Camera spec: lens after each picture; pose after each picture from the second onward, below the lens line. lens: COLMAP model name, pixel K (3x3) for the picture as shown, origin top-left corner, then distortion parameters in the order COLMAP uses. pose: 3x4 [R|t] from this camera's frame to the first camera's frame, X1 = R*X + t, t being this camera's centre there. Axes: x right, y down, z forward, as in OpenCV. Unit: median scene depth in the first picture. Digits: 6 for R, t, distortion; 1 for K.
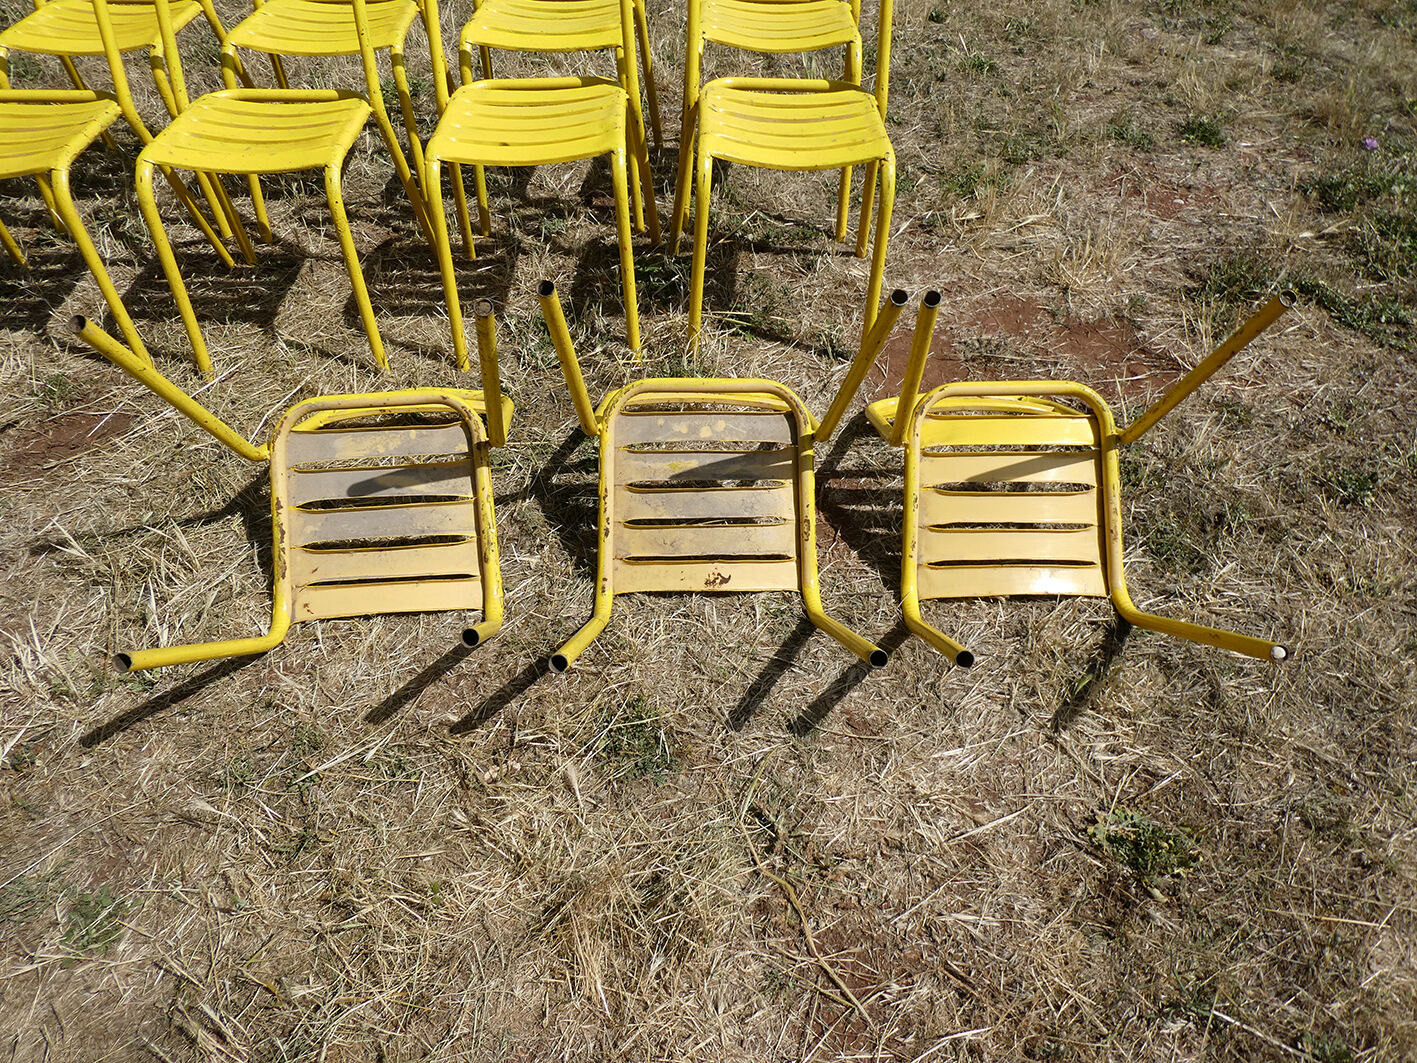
lens RADIAL K [[1004.3, 0, 702.7], [0, 1004.3, 526.4], [0, 0, 1]] dist [0.002292, -0.008548]
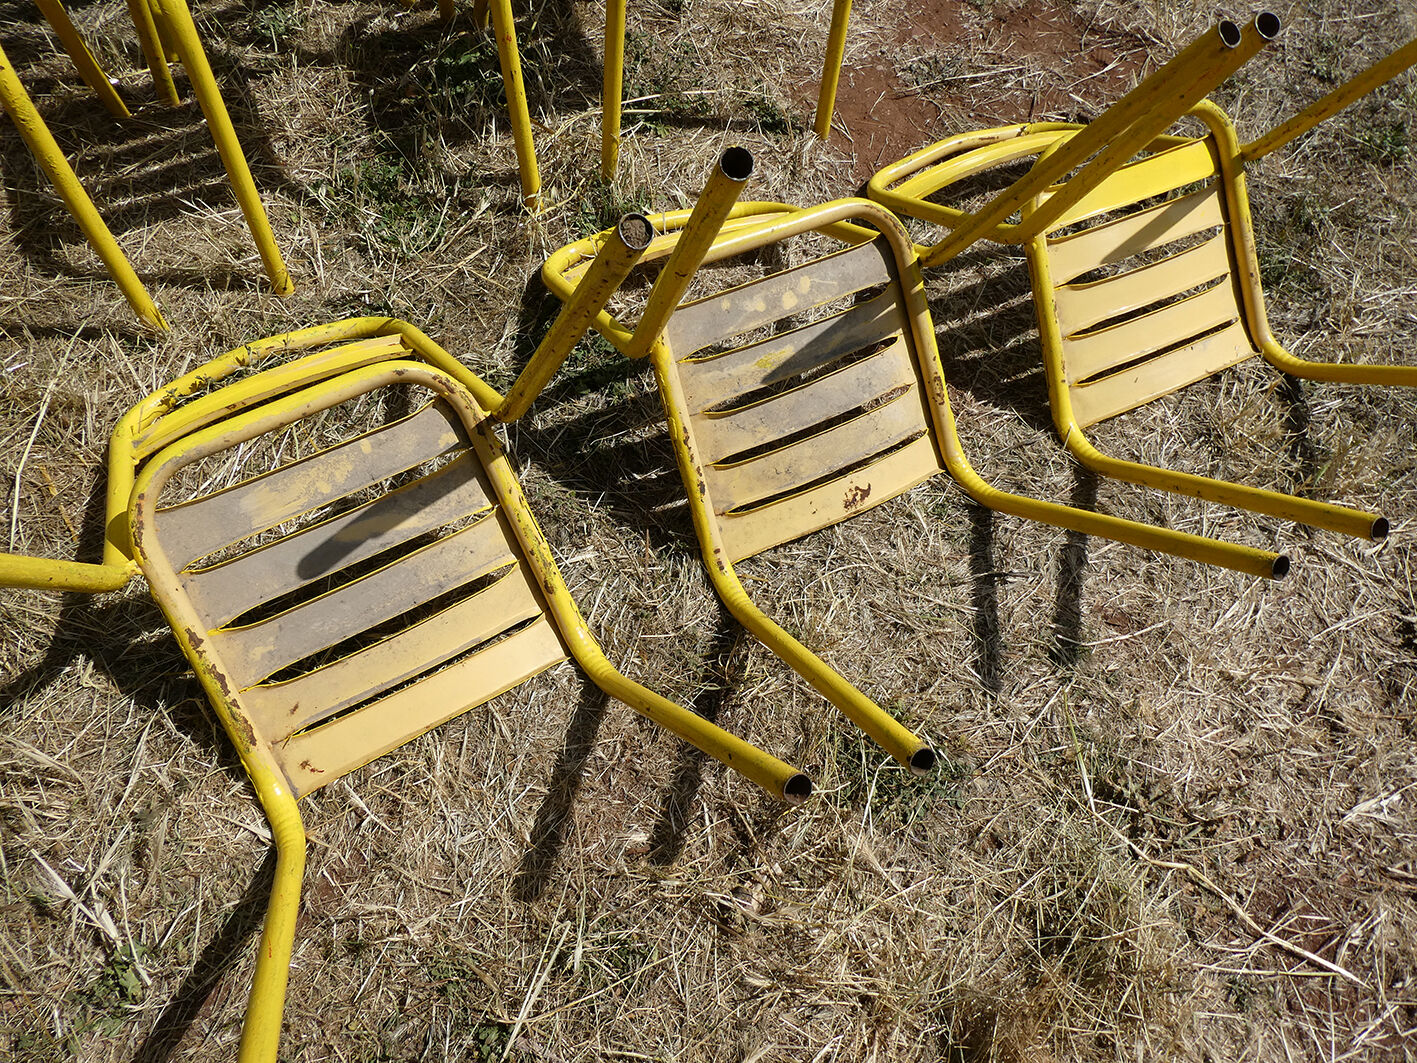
lens RADIAL K [[1004.3, 0, 716.3], [0, 1004.3, 531.2], [0, 0, 1]] dist [0.002292, -0.008548]
pose [[0.892749, -0.356198, 0.275904, -0.283447], [0.274657, 0.915673, 0.293438, -0.163563], [-0.357160, -0.186187, 0.915298, 0.361201]]
